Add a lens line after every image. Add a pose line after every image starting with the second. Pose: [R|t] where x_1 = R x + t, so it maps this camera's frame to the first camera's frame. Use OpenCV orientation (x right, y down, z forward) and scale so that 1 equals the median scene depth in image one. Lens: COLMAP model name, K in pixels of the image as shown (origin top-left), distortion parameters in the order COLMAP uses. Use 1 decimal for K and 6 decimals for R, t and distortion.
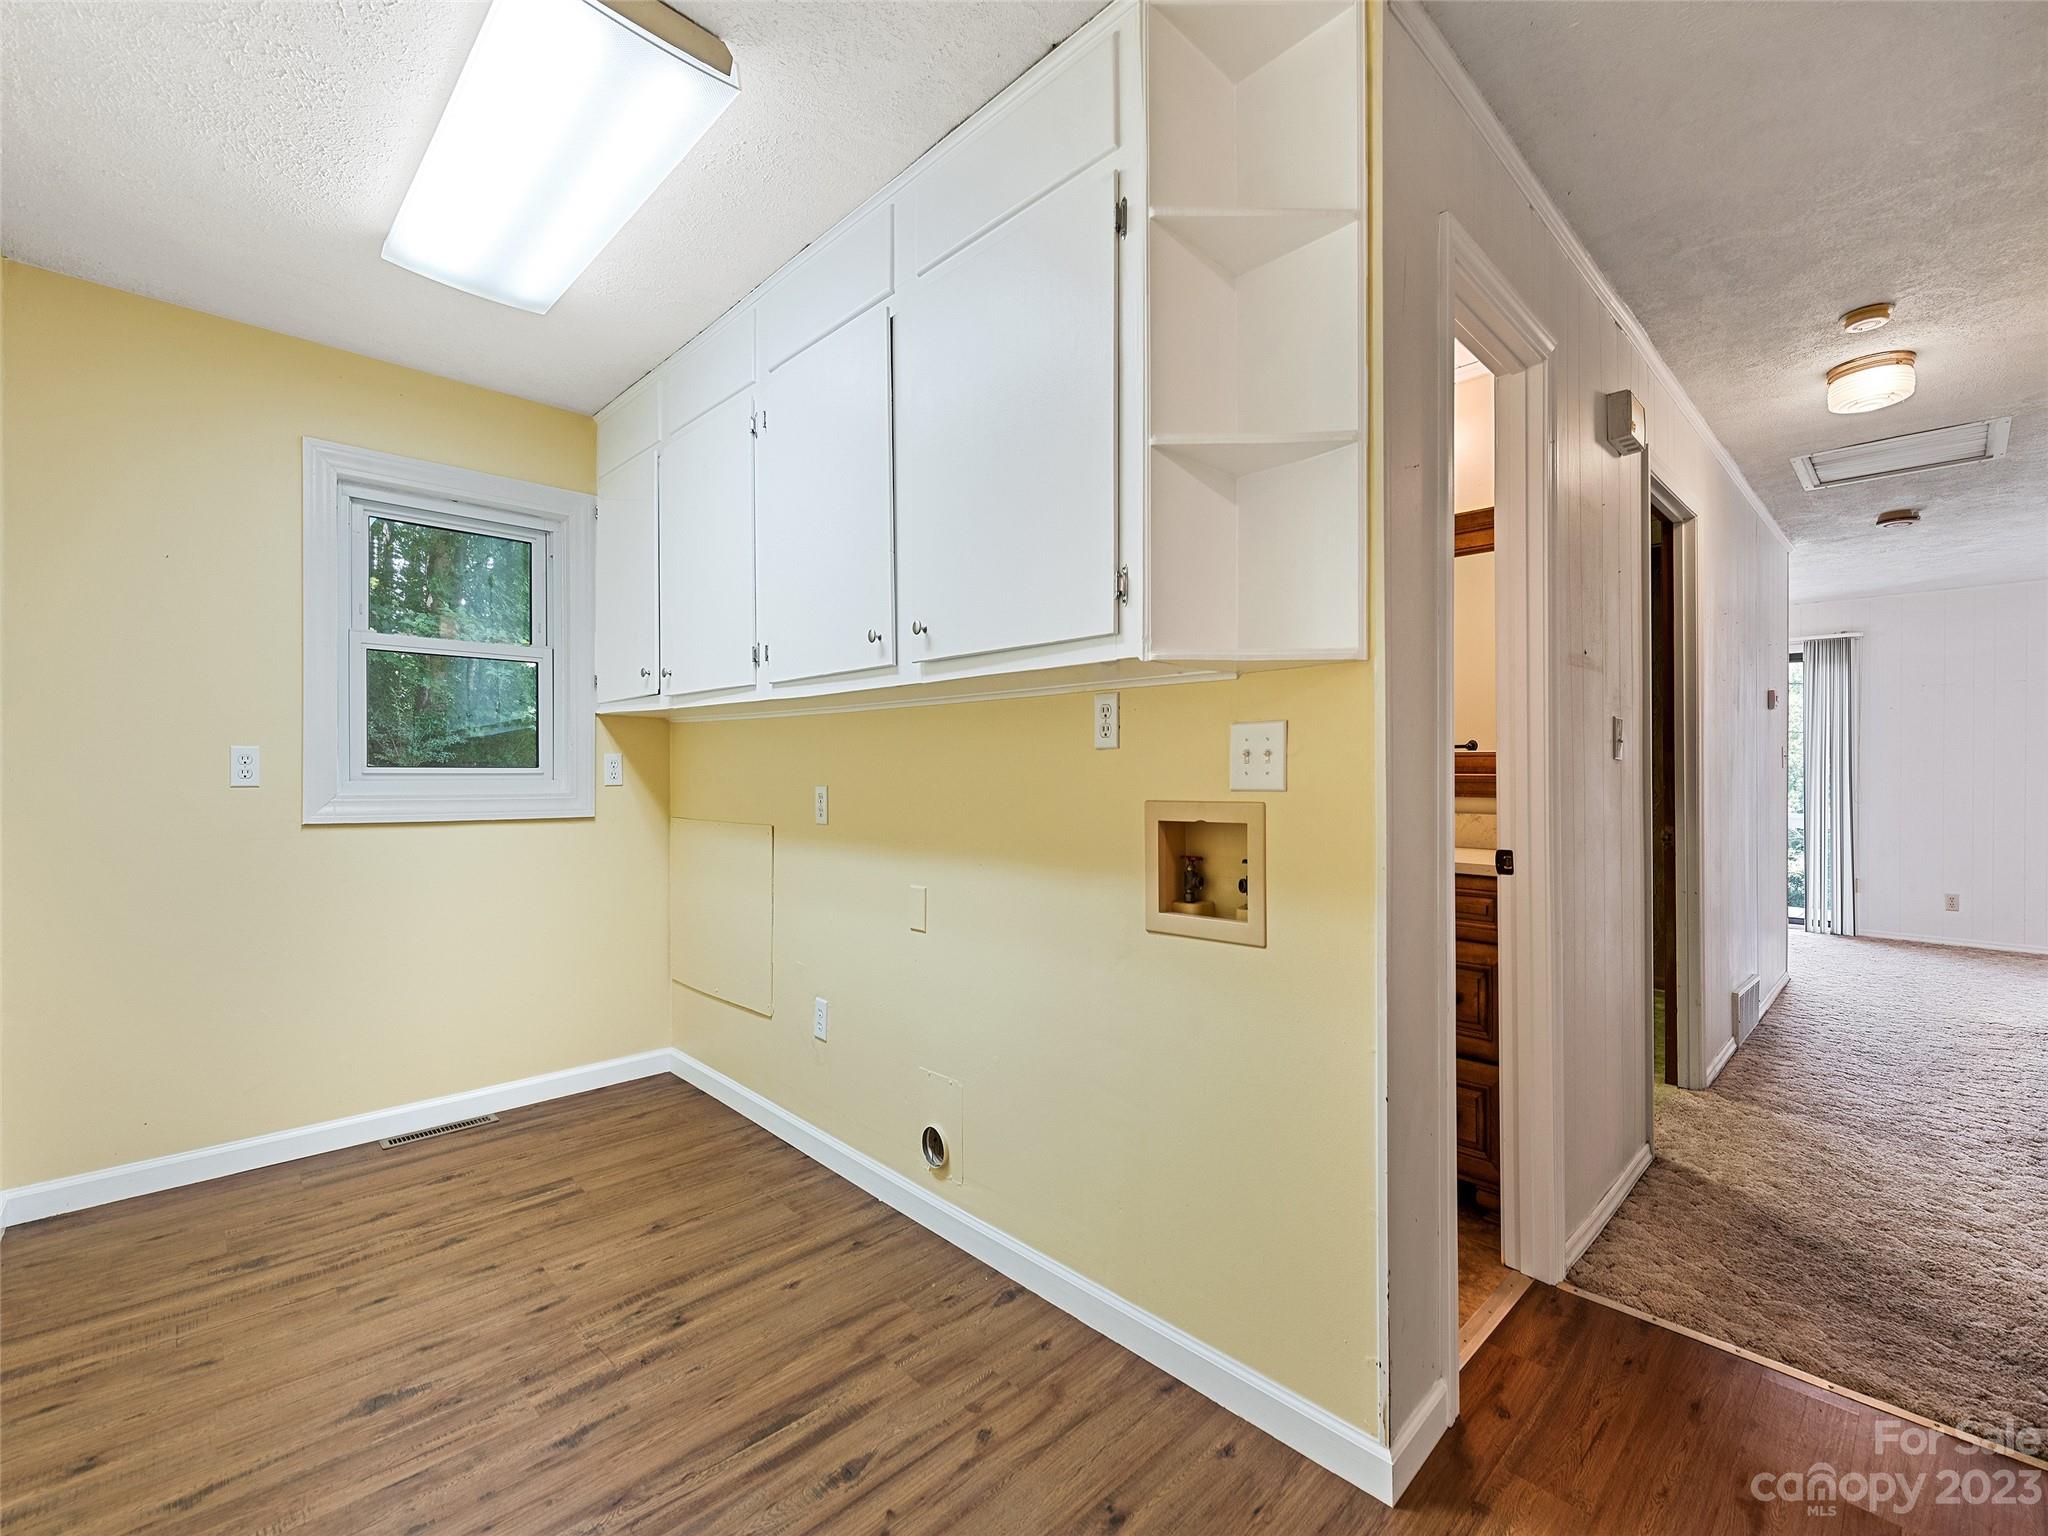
lens RADIAL K [[910.0, 0, 1027.4], [0, 910.0, 756.9], [0, 0, 1]] dist [0.008939, -0.000531]
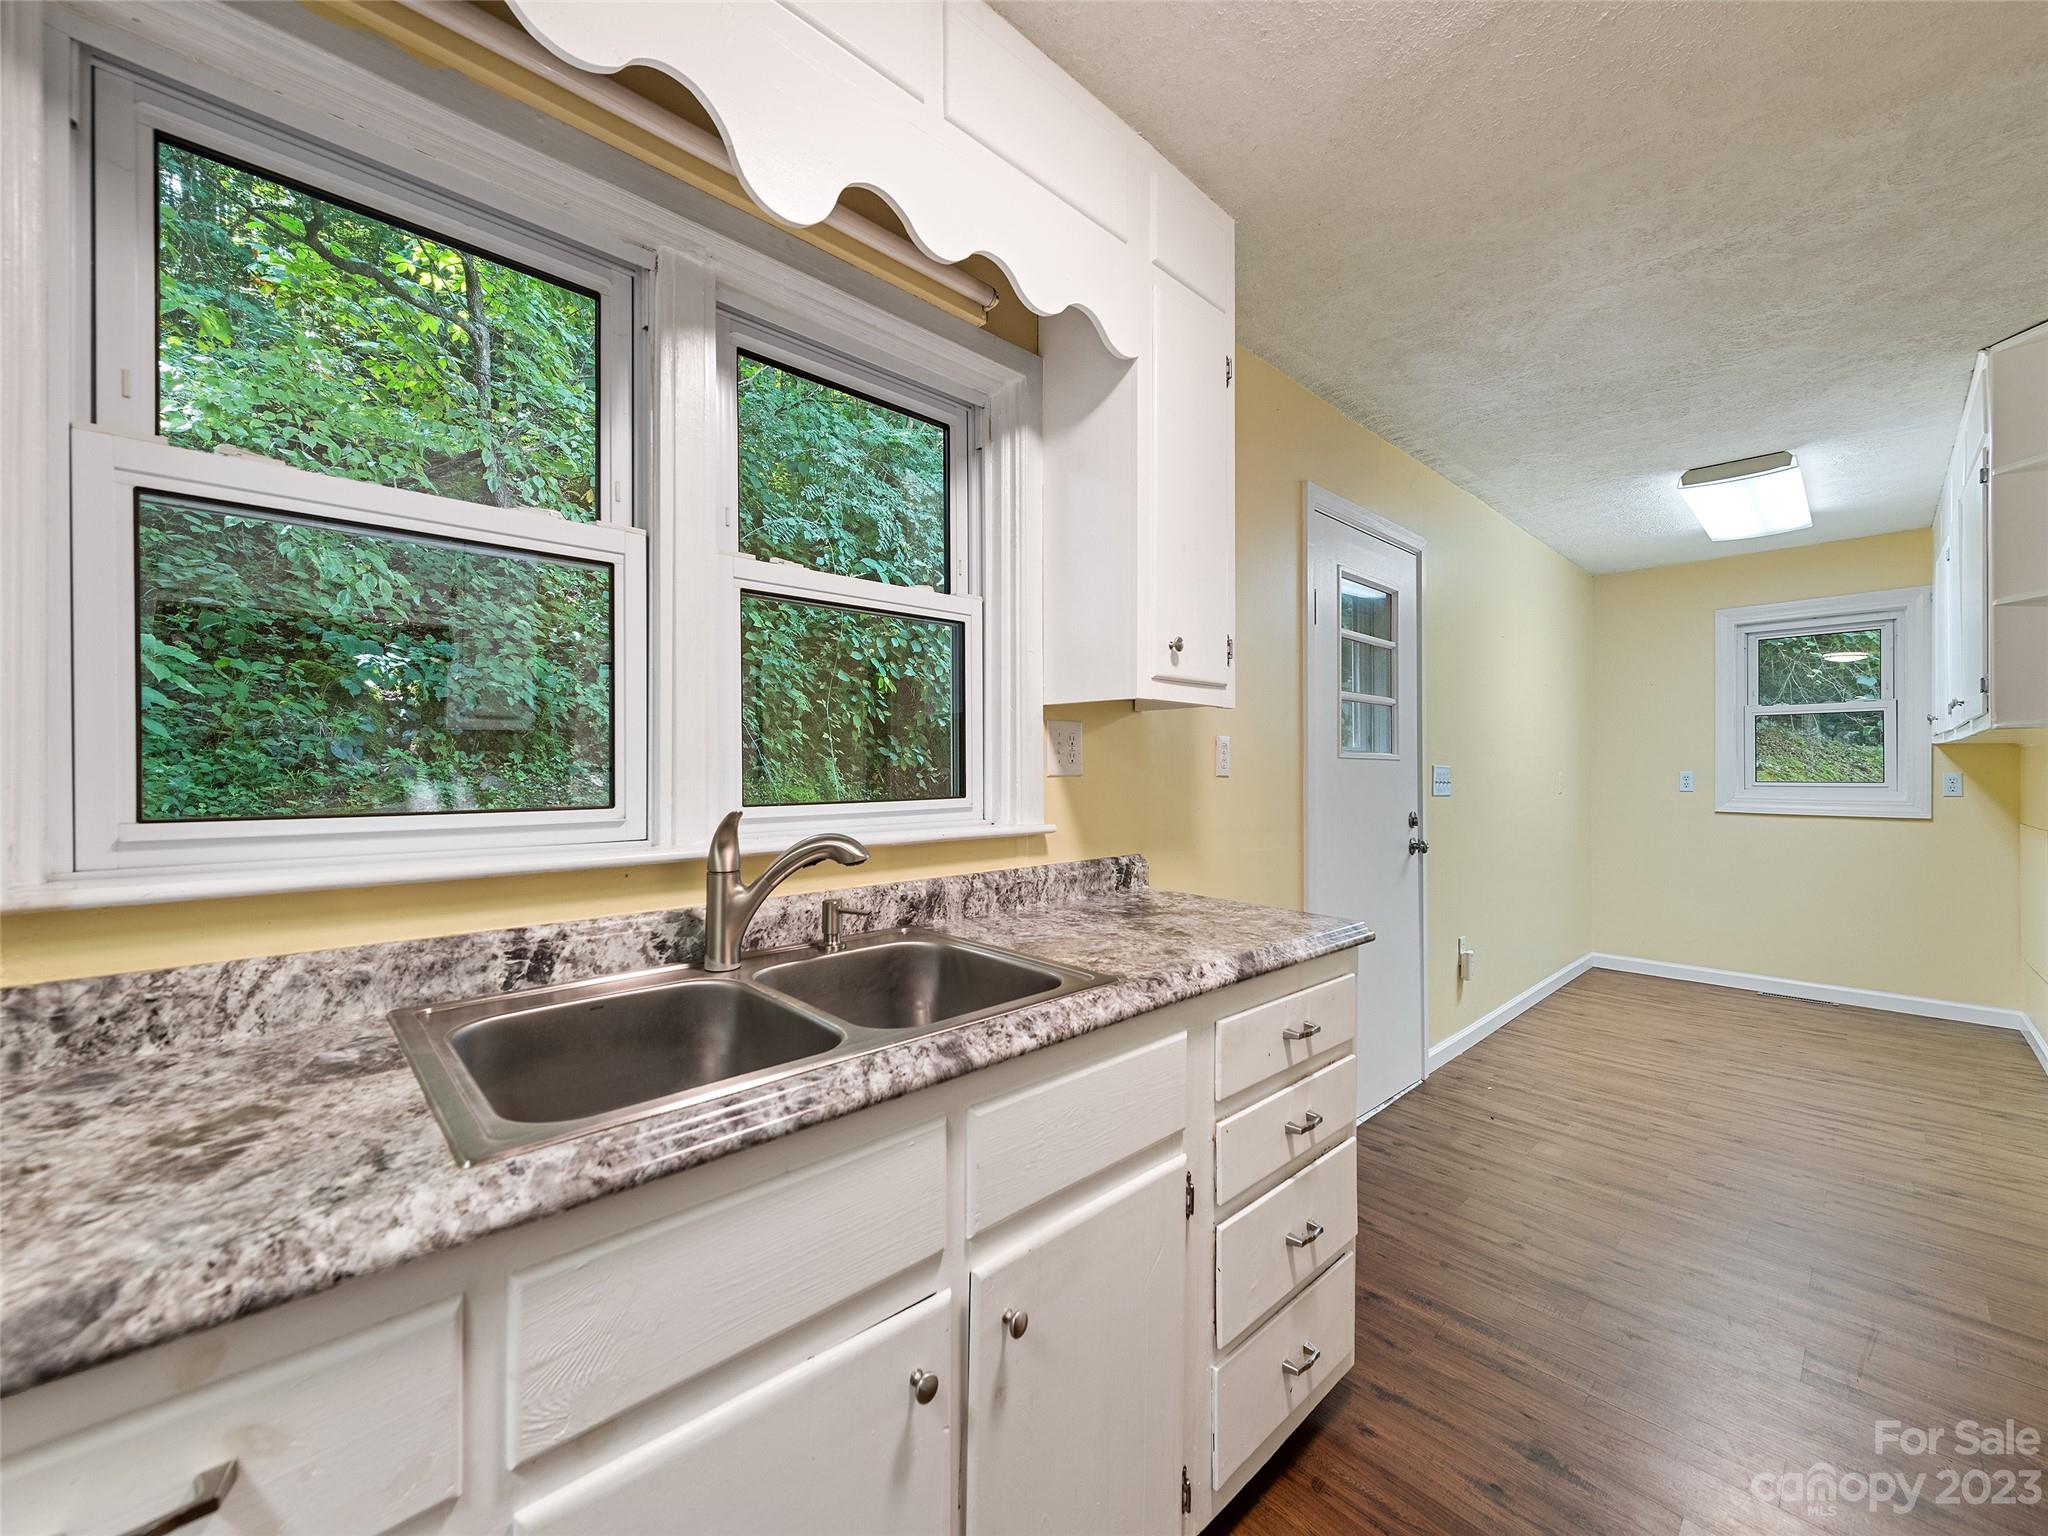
lens RADIAL K [[805.2, 0, 1024.0], [0, 805.2, 768.0], [0, 0, 1]] dist [0.000601, -0.000091]
pose [[0.005901, -0.000360, -0.999983, 1.085998], [0.006127, 0.999981, -0.000324, -0.029880], [0.999964, -0.006125, 0.005903, -0.560851]]
